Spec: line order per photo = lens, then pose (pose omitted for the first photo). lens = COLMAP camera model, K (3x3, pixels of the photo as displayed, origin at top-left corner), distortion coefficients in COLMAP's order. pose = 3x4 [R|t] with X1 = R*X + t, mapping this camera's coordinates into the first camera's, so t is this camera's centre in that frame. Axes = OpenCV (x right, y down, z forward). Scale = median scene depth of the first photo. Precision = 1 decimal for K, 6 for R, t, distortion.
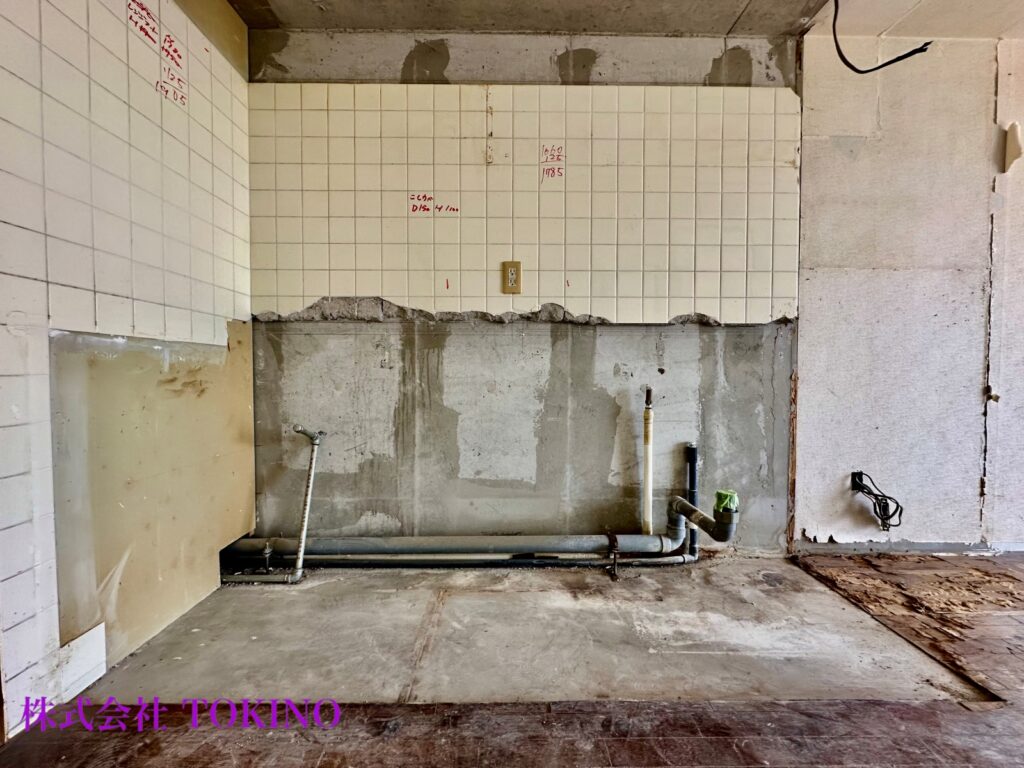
lens RADIAL K [[409.0, 0, 511.6], [0, 409.0, 384.9], [0, 0, 1]] dist [-0.005265, 0.001531]
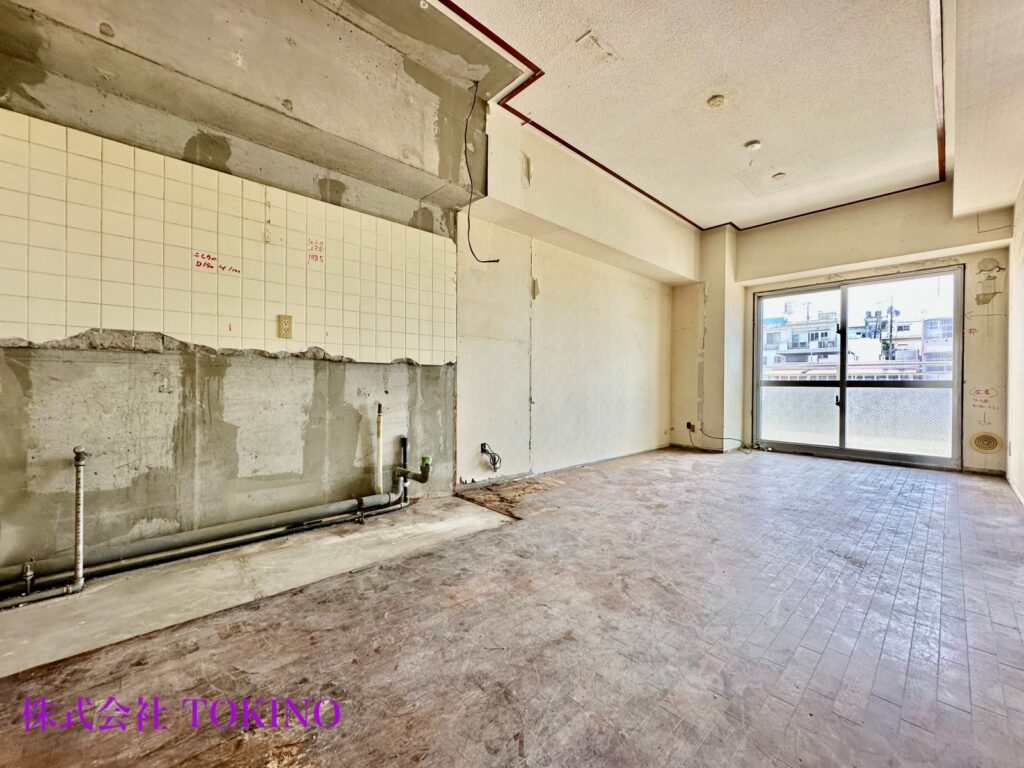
lens RADIAL K [[409.0, 0, 511.6], [0, 409.0, 384.9], [0, 0, 1]] dist [-0.005265, 0.001531]
pose [[0.740955, -0.000575, 0.671554, -0.359446], [0.015577, 0.999745, -0.016330, -0.029068], [-0.671374, 0.022561, 0.740775, -0.540545]]
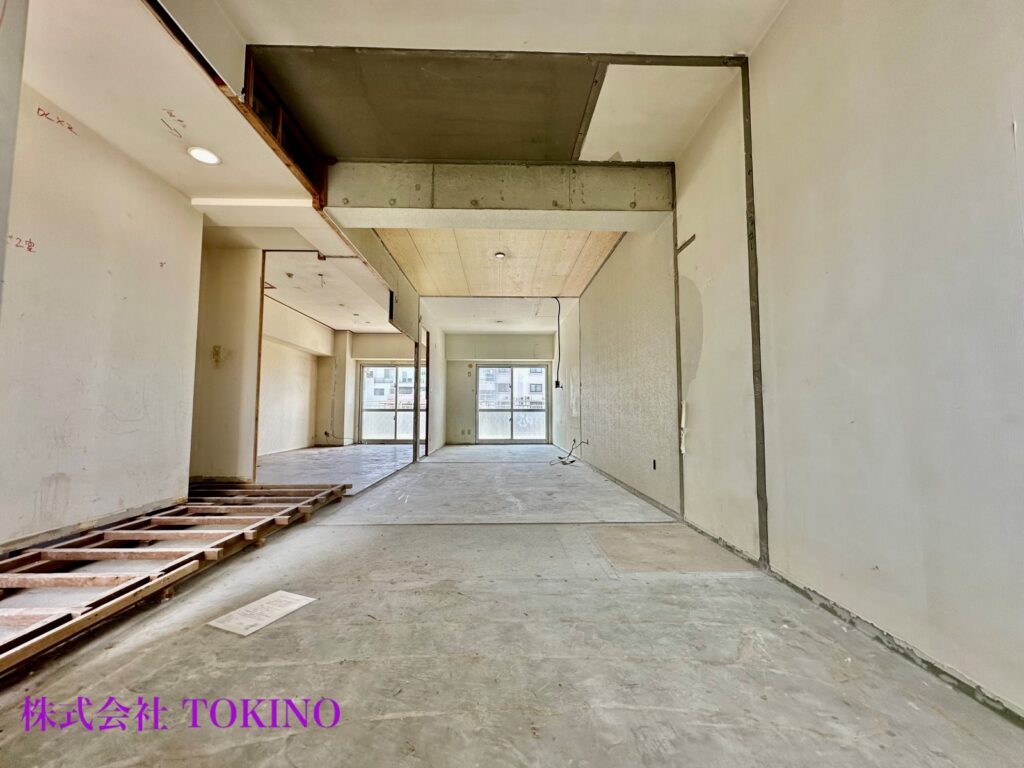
lens RADIAL K [[409.0, 0, 511.6], [0, 409.0, 384.9], [0, 0, 1]] dist [-0.005265, 0.001531]
pose [[-0.019460, 0.063847, 0.997770, -3.104881], [0.030454, 0.997534, -0.063238, 0.015267], [-0.999347, 0.029155, -0.021357, -1.643480]]
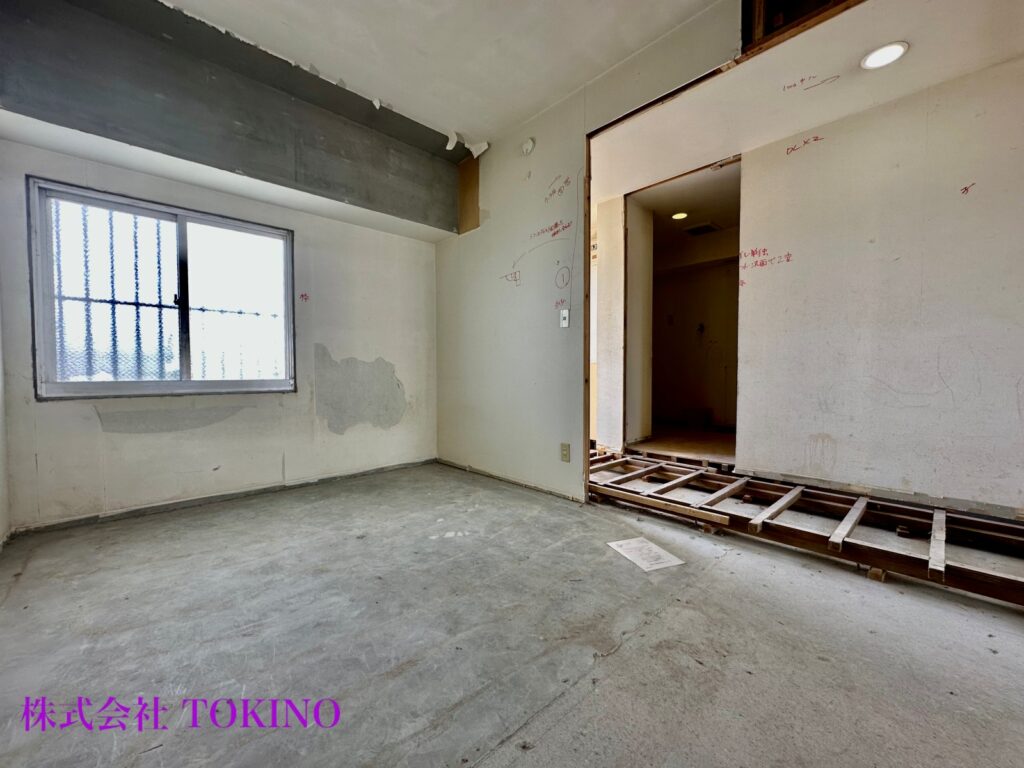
lens RADIAL K [[409.0, 0, 511.6], [0, 409.0, 384.9], [0, 0, 1]] dist [-0.005265, 0.001531]
pose [[0.676325, 0.020548, -0.736316, -1.406092], [-0.018478, 0.999770, 0.010927, -0.011512], [0.736371, 0.006215, 0.676549, -2.155396]]
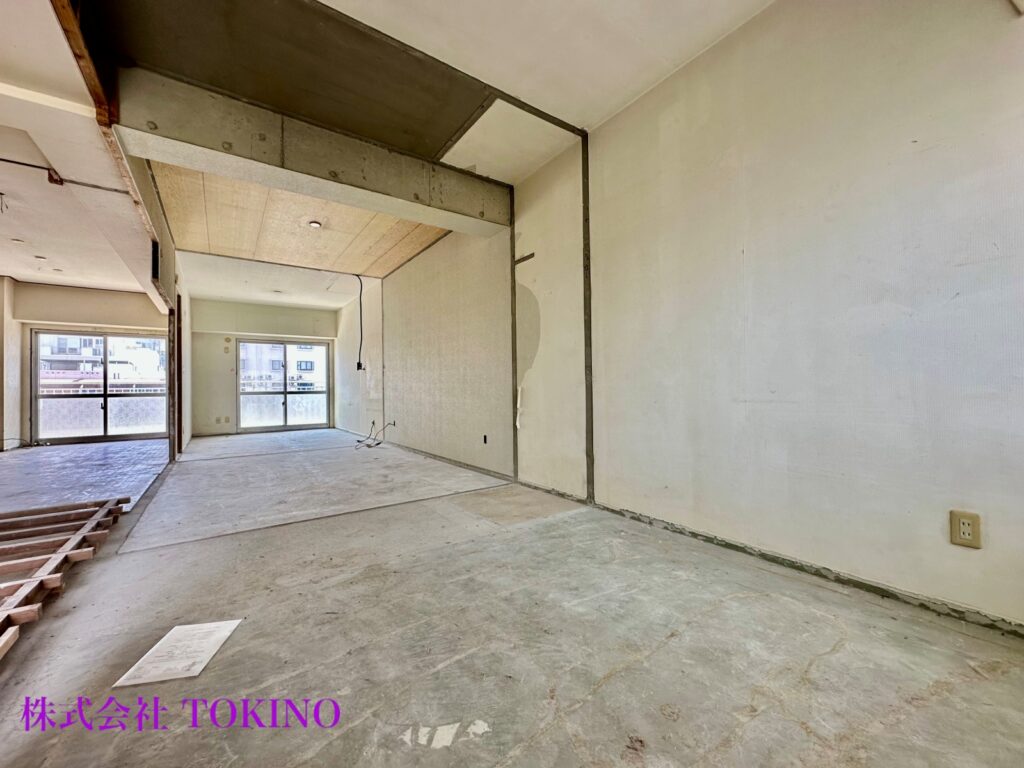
lens RADIAL K [[409.0, 0, 511.6], [0, 409.0, 384.9], [0, 0, 1]] dist [-0.005265, 0.001531]
pose [[-0.570878, 0.014043, 0.820915, -3.130785], [0.038968, 0.999190, 0.010007, -0.036002], [-0.820109, 0.037703, -0.570963, -1.121562]]
